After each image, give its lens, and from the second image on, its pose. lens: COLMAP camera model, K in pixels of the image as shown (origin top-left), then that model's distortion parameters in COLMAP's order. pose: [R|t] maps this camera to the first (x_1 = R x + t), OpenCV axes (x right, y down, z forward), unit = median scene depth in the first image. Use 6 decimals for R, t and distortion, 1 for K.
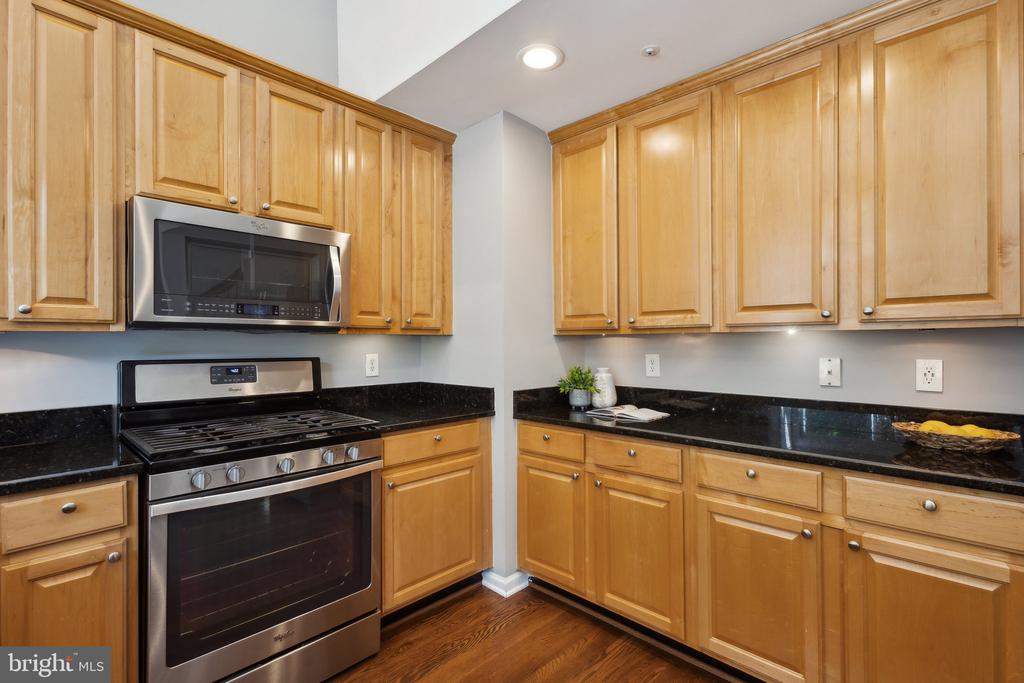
lens RADIAL K [[481.8, 0, 512.0], [0, 481.8, 341.5], [0, 0, 1]] dist [0.002189, -0.000193]
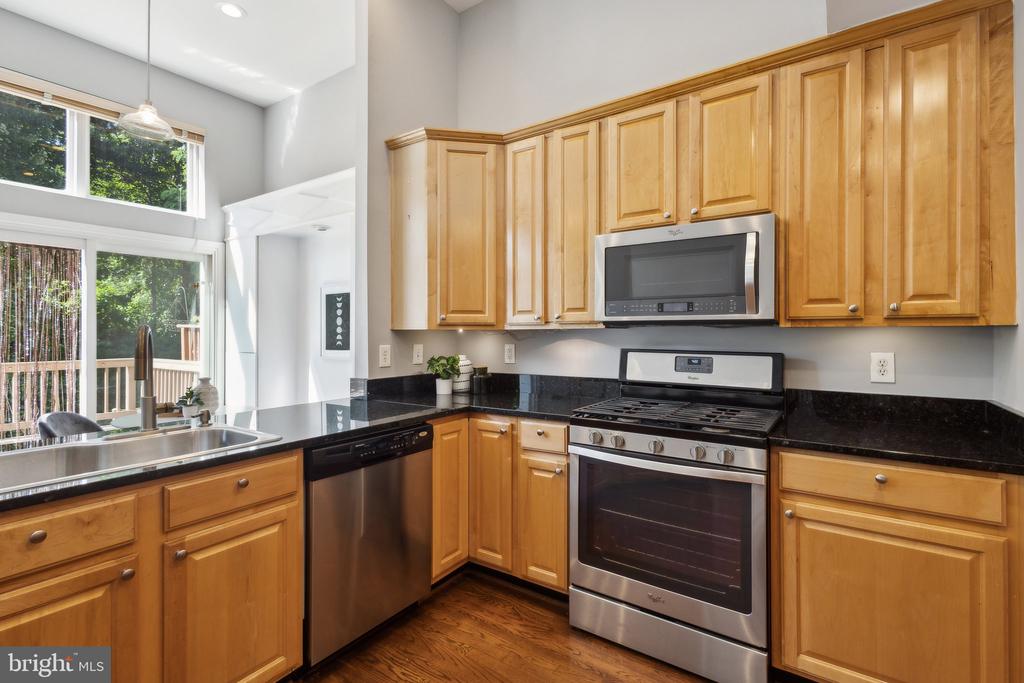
lens RADIAL K [[470.0, 0, 507.7], [0, 470.0, 333.7], [0, 0, 1]] dist [0.004129, -0.000034]
pose [[0.153142, -0.000636, -0.988204, 0.430905], [-0.002963, 0.999995, -0.001103, -0.001379], [0.988200, 0.003097, 0.153139, 0.384319]]
